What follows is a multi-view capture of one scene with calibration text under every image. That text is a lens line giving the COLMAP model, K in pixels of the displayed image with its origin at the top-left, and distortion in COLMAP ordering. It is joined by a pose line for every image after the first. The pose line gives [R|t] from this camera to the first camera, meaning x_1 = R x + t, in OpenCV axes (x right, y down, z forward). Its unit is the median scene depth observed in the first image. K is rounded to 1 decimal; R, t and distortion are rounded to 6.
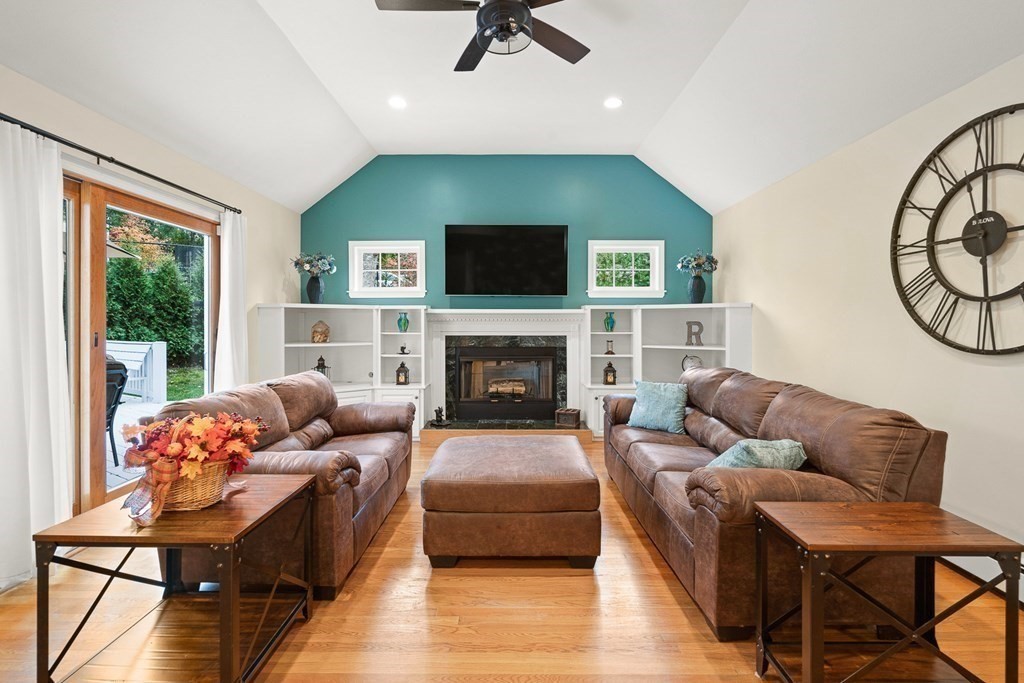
lens RADIAL K [[475.4, 0, 512.0], [0, 475.4, 341.5], [0, 0, 1]] dist [-0.001362, 0.000449]
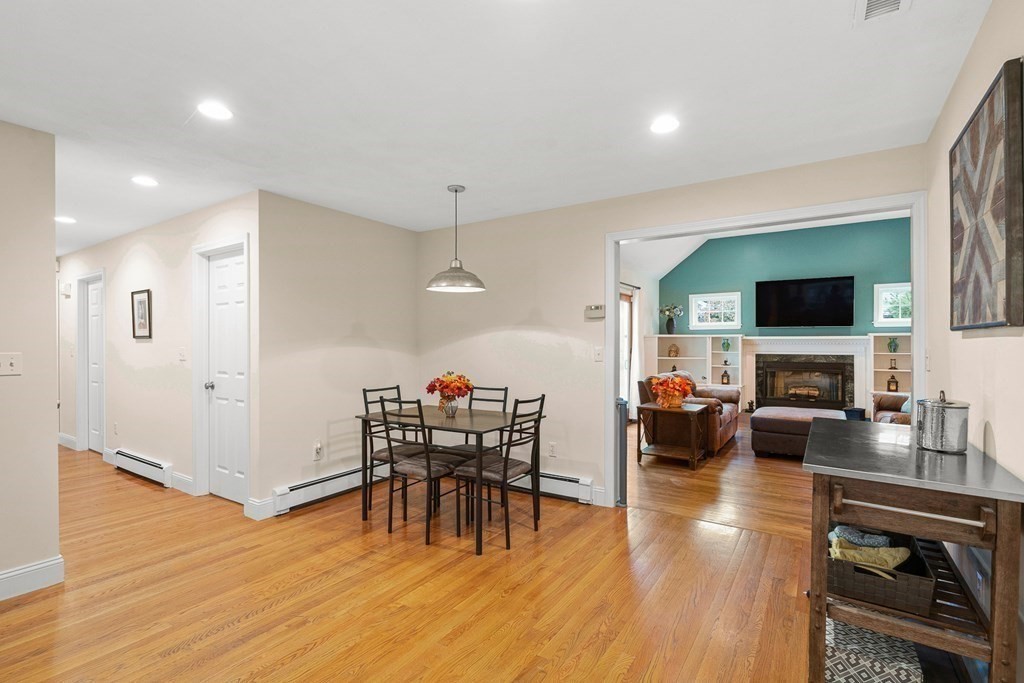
lens RADIAL K [[475.4, 0, 512.0], [0, 475.4, 341.5], [0, 0, 1]] dist [-0.001362, 0.000449]
pose [[0.832789, -0.001625, -0.553588, 0.053059], [-0.021800, 0.999124, -0.035729, 0.019563], [0.553161, 0.041823, 0.832024, -0.705123]]
